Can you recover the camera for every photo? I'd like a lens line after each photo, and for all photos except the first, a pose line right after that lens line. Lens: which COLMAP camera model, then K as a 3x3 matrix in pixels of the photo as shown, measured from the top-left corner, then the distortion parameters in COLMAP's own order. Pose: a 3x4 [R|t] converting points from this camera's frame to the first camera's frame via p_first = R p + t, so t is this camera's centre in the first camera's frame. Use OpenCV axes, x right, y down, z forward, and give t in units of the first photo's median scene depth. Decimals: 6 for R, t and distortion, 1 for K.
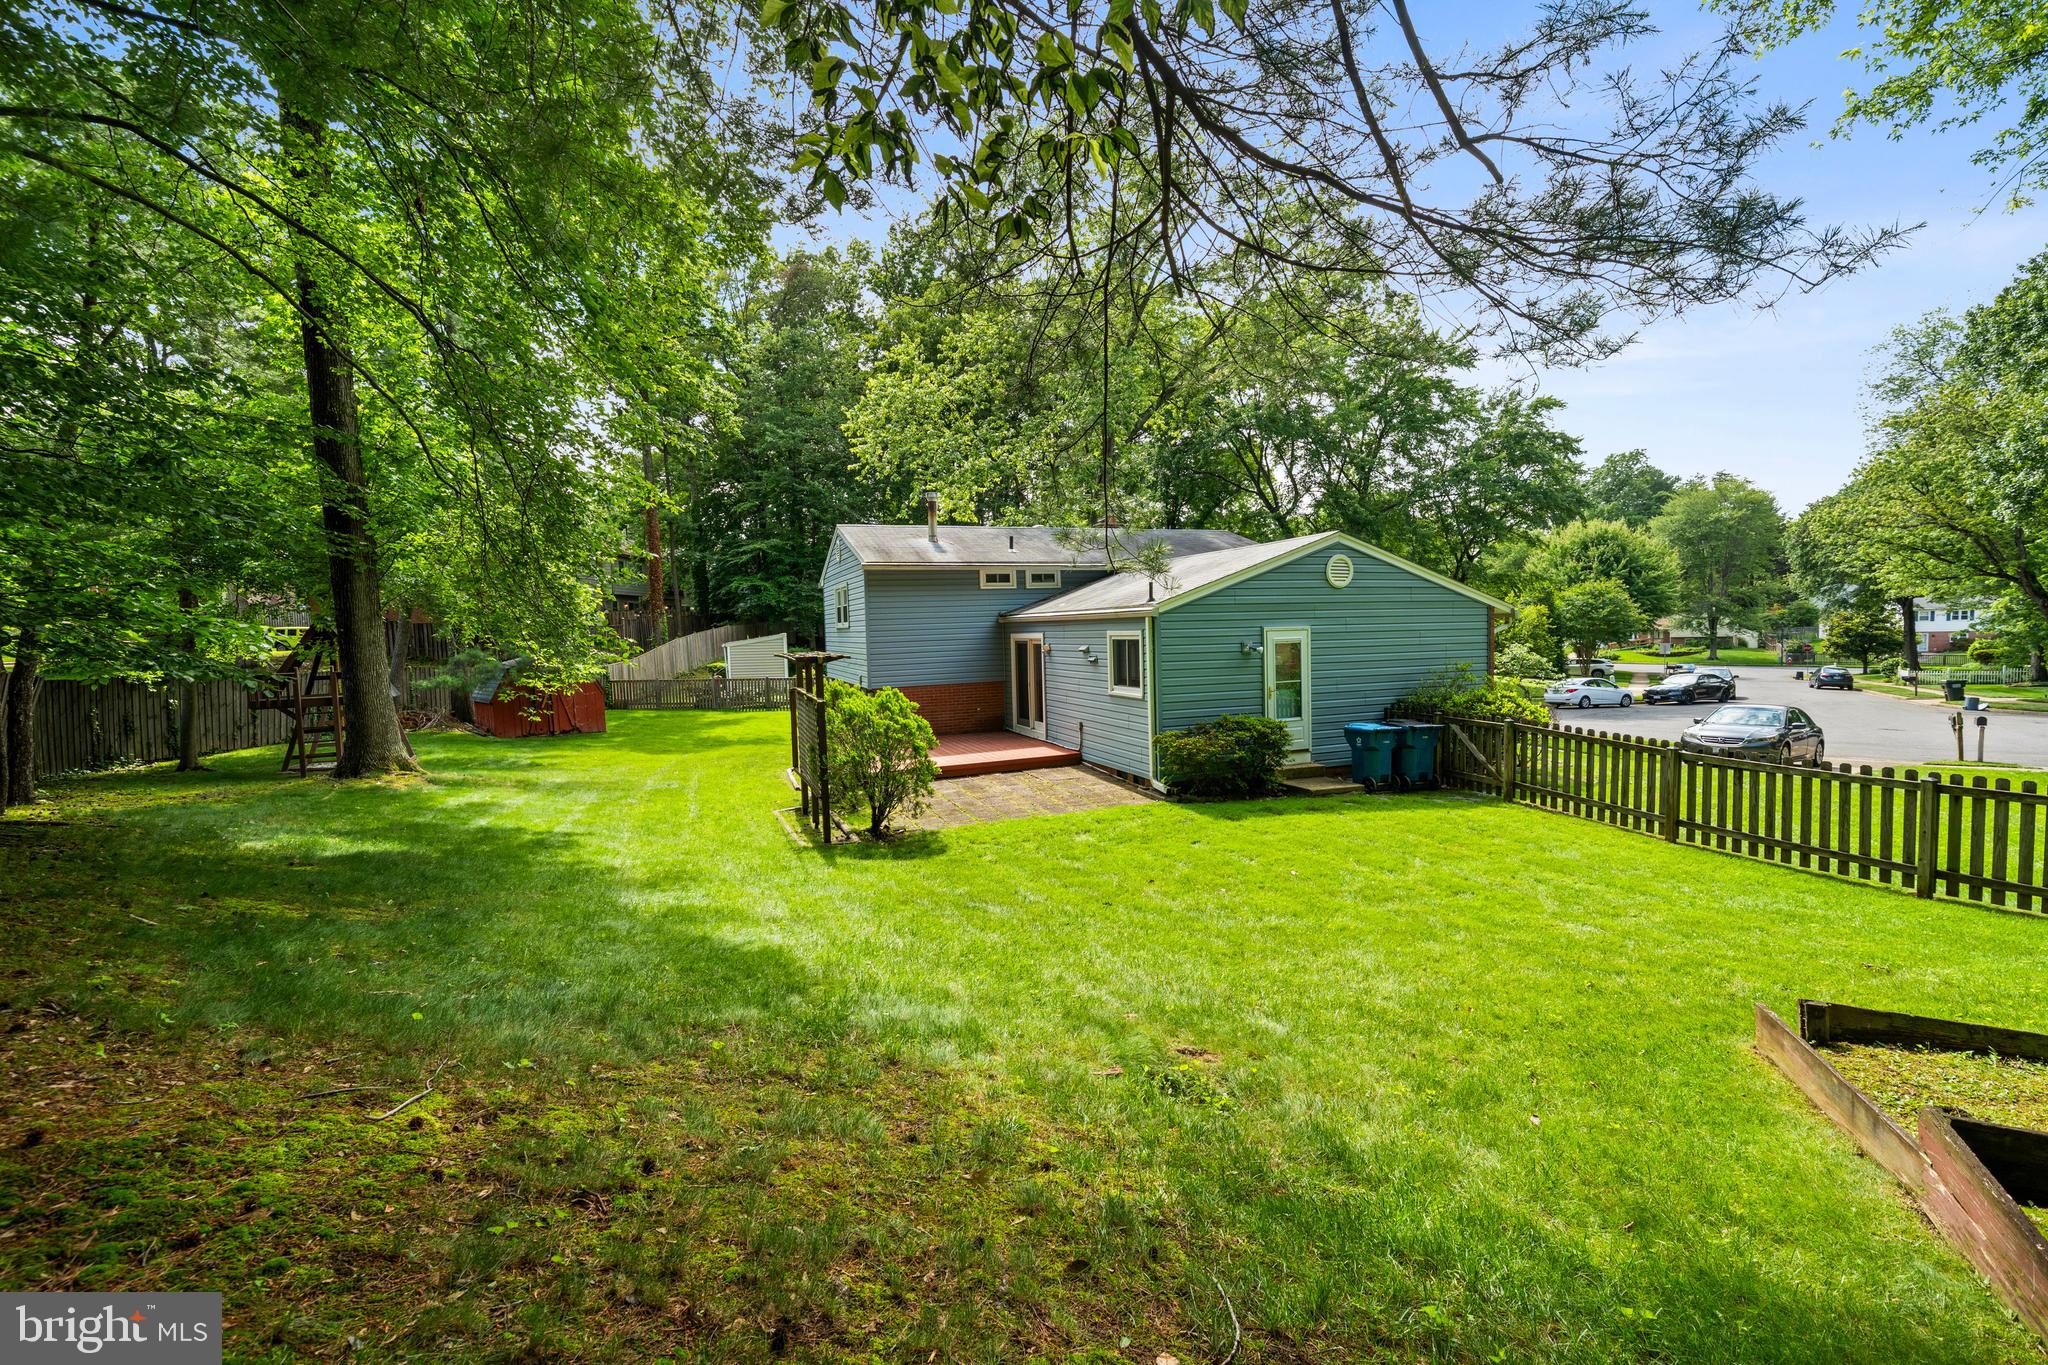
lens RADIAL K [[887.6, 0, 1024.1], [0, 887.6, 679.7], [0, 0, 1]] dist [-0.000114, -0.000028]
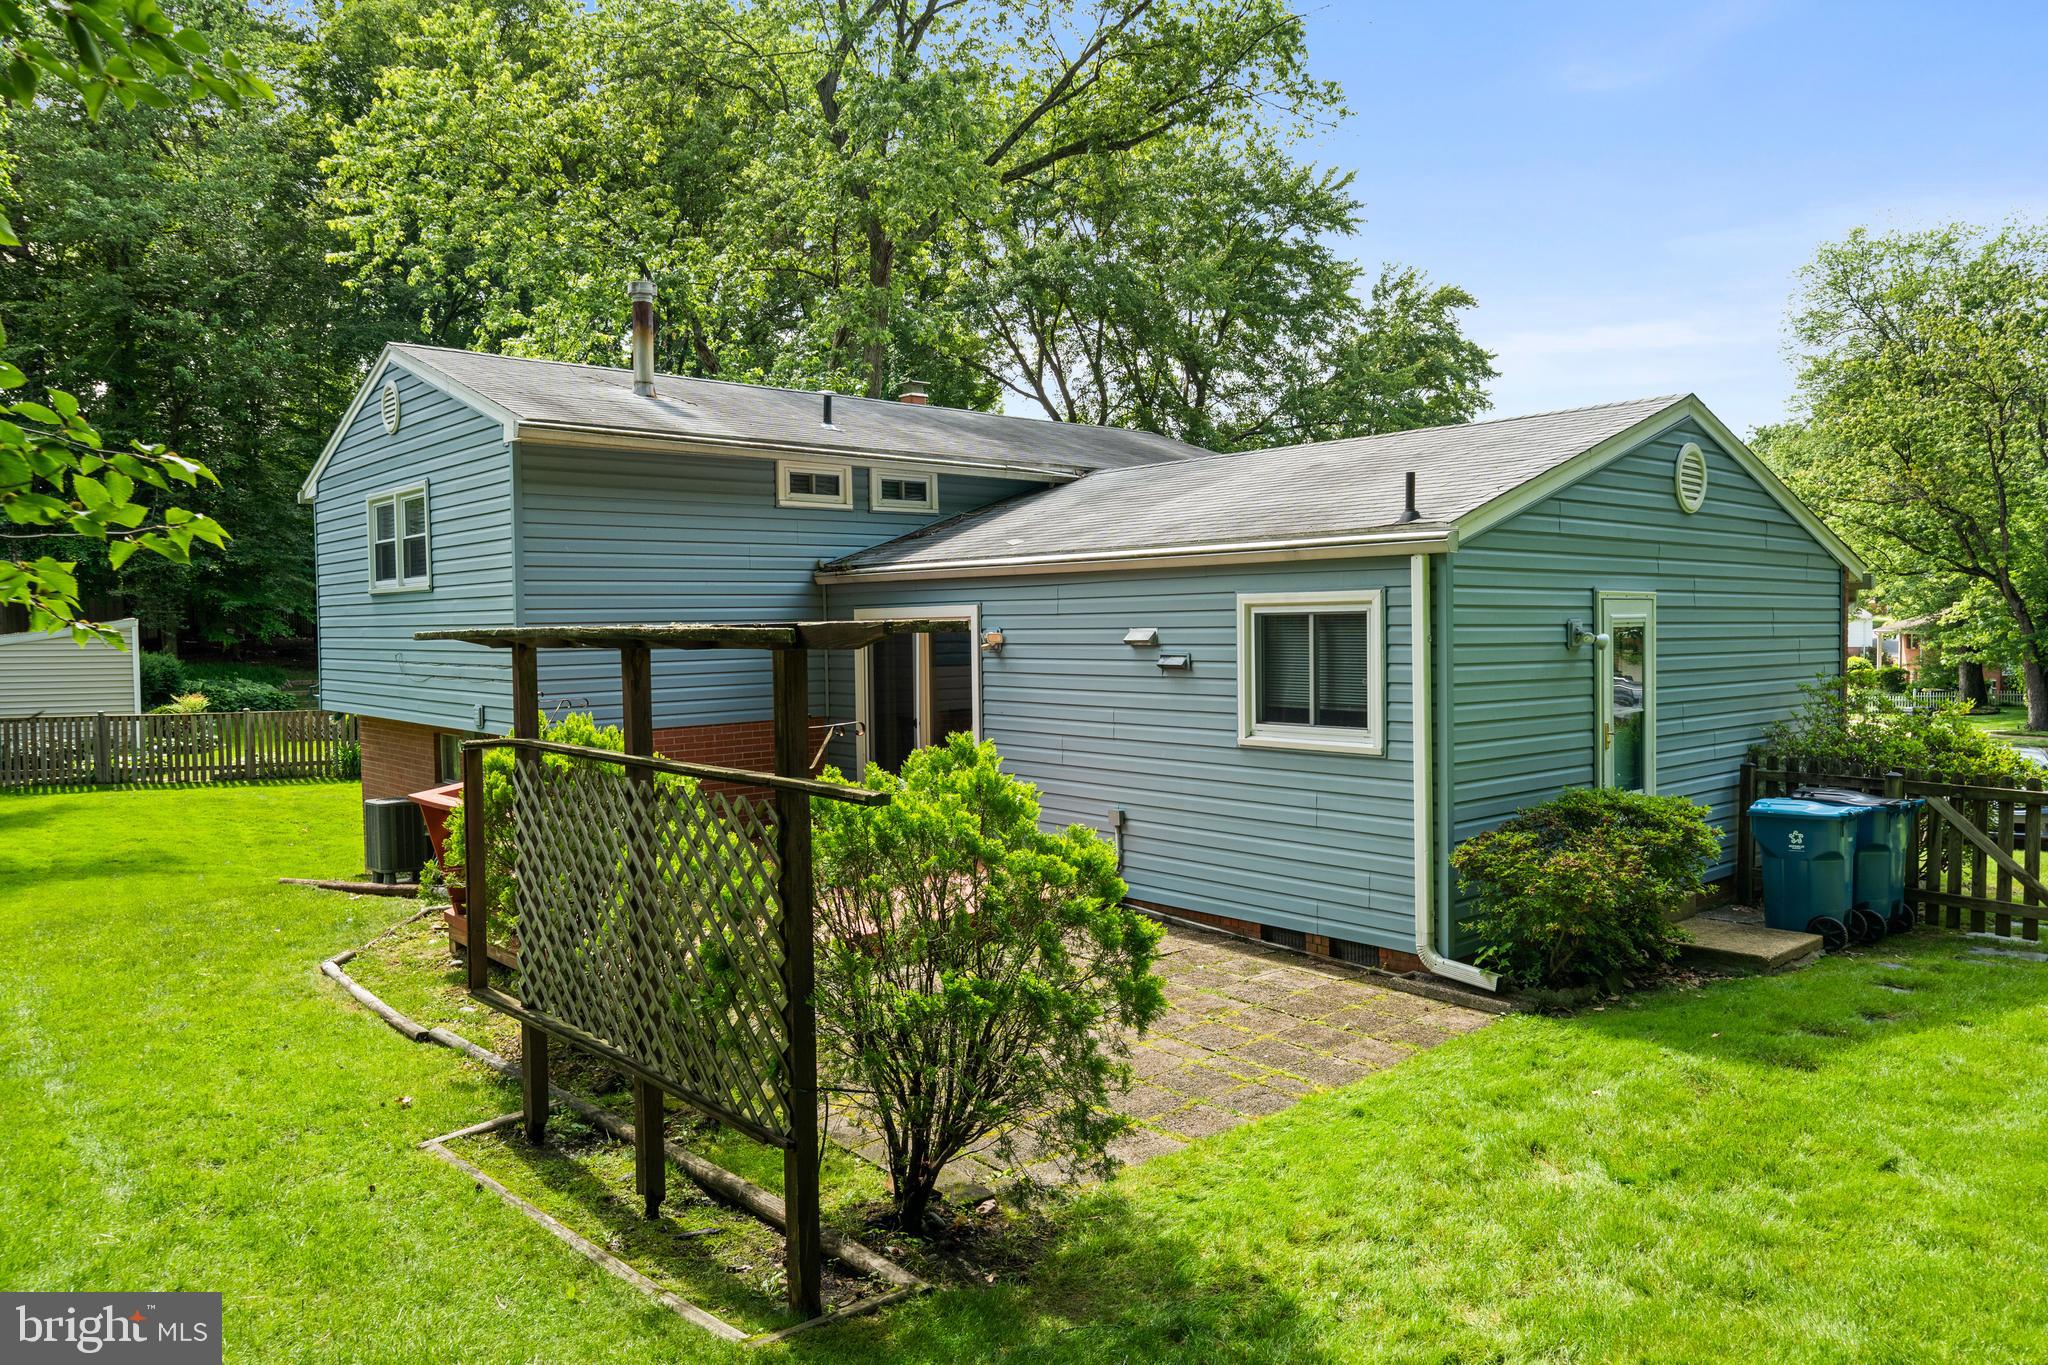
lens RADIAL K [[1377.3, 0, 1021.8], [0, 1377.3, 672.2], [0, 0, 1]] dist [0.003322, 0.002289]
pose [[0.934589, 0.004284, 0.355703, -0.179916], [0.006795, 0.999530, -0.029890, 0.000560], [-0.355664, 0.030351, 0.934121, 0.331757]]
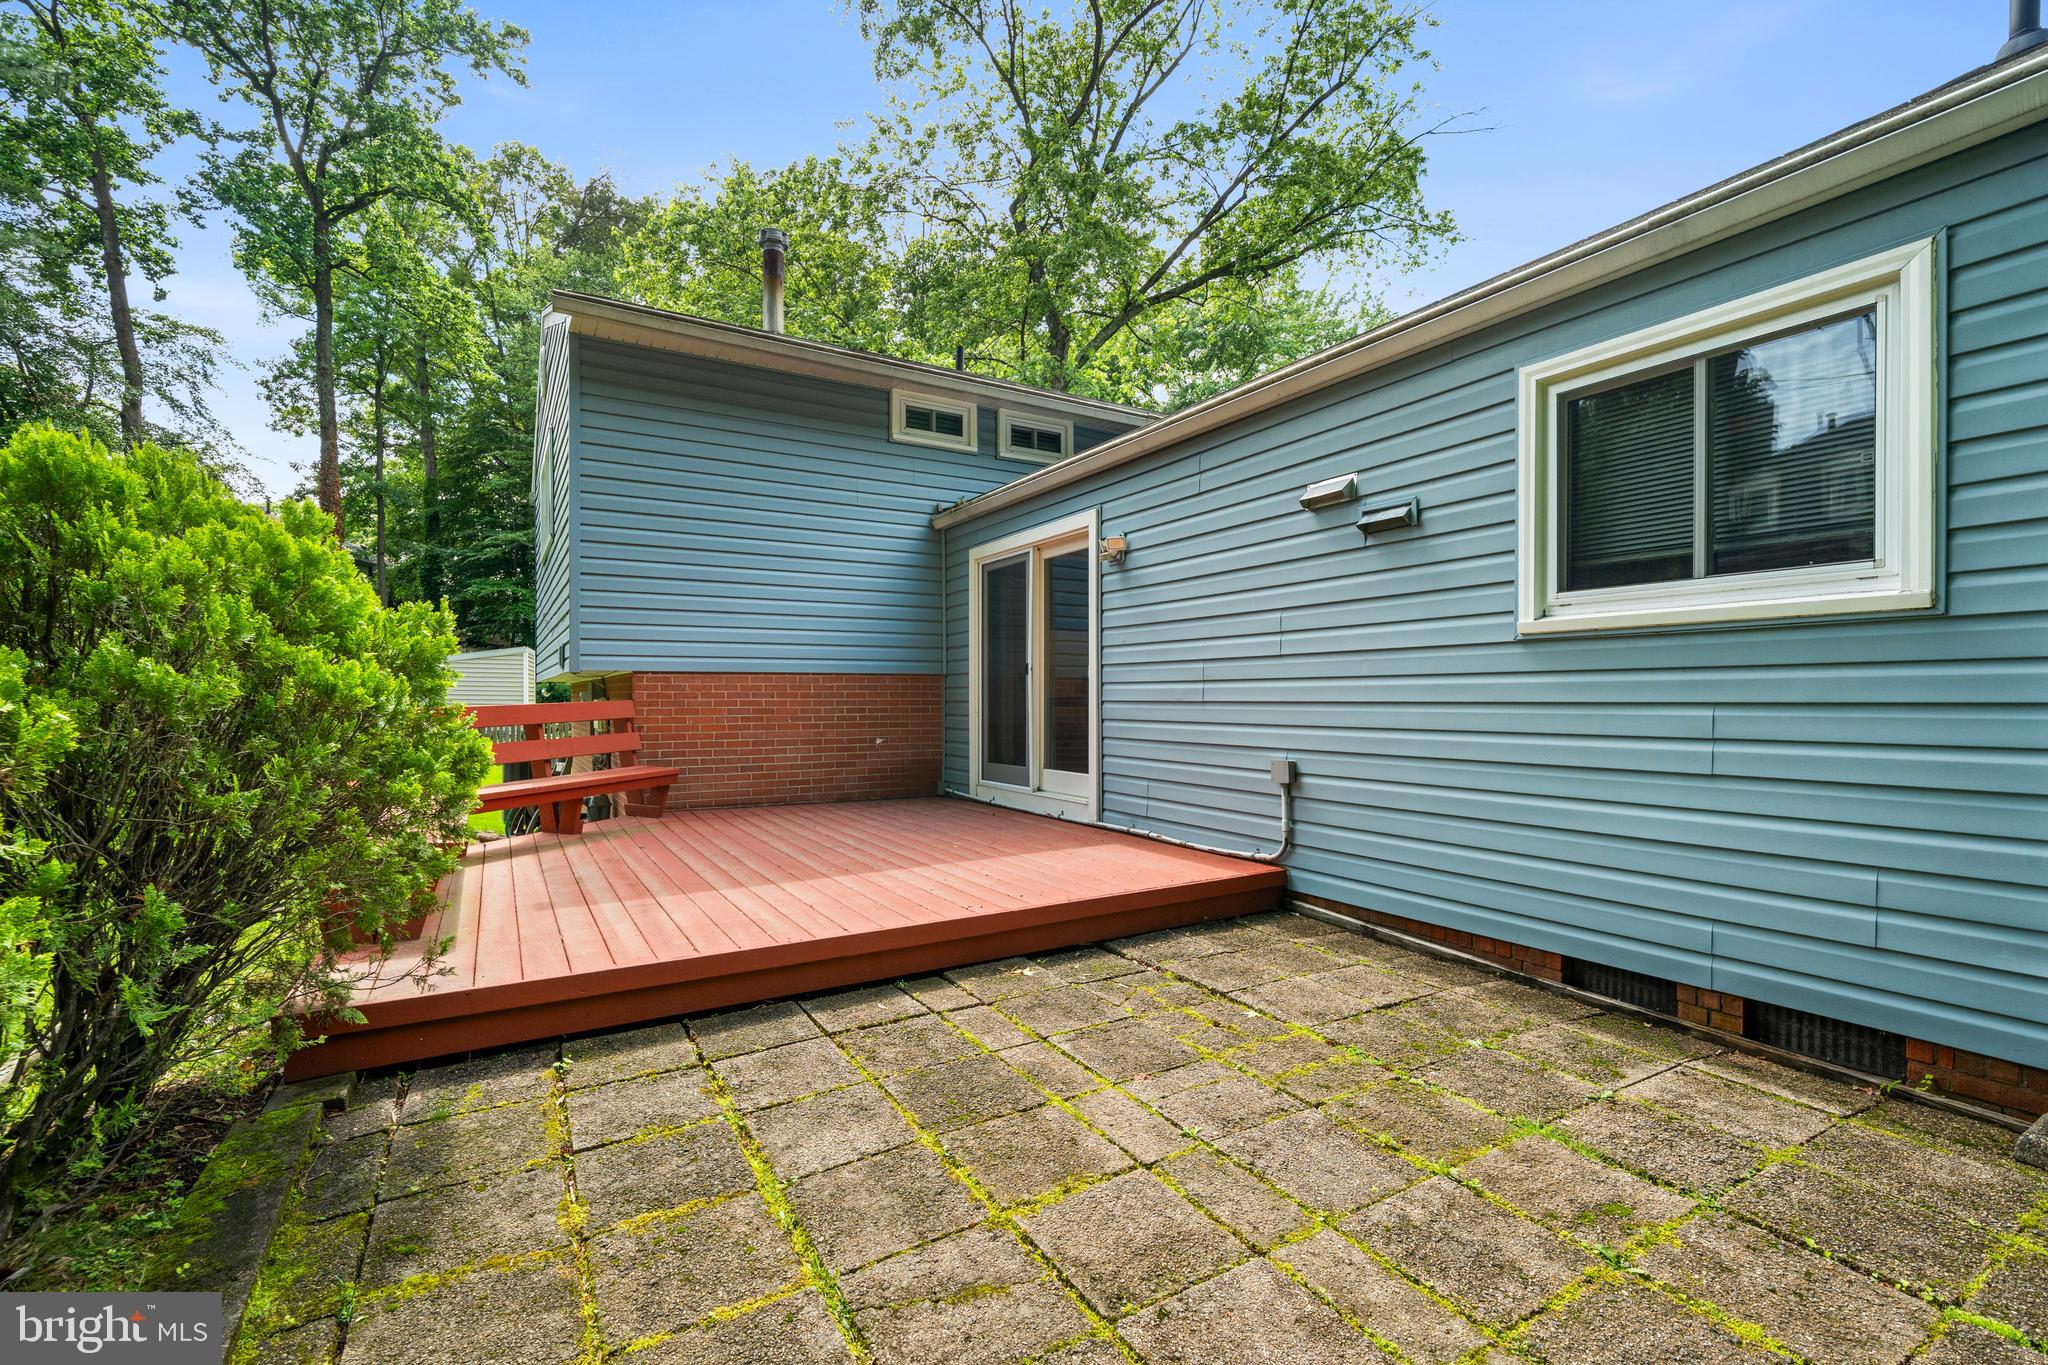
lens RADIAL K [[887.6, 0, 1007.3], [0, 887.6, 703.4], [0, 0, 1]] dist [-0.000114, -0.000028]
pose [[0.985553, 0.027918, 0.167052, -0.062341], [-0.018291, 0.998097, -0.058893, 0.039375], [-0.168378, 0.054987, 0.984188, 0.610492]]
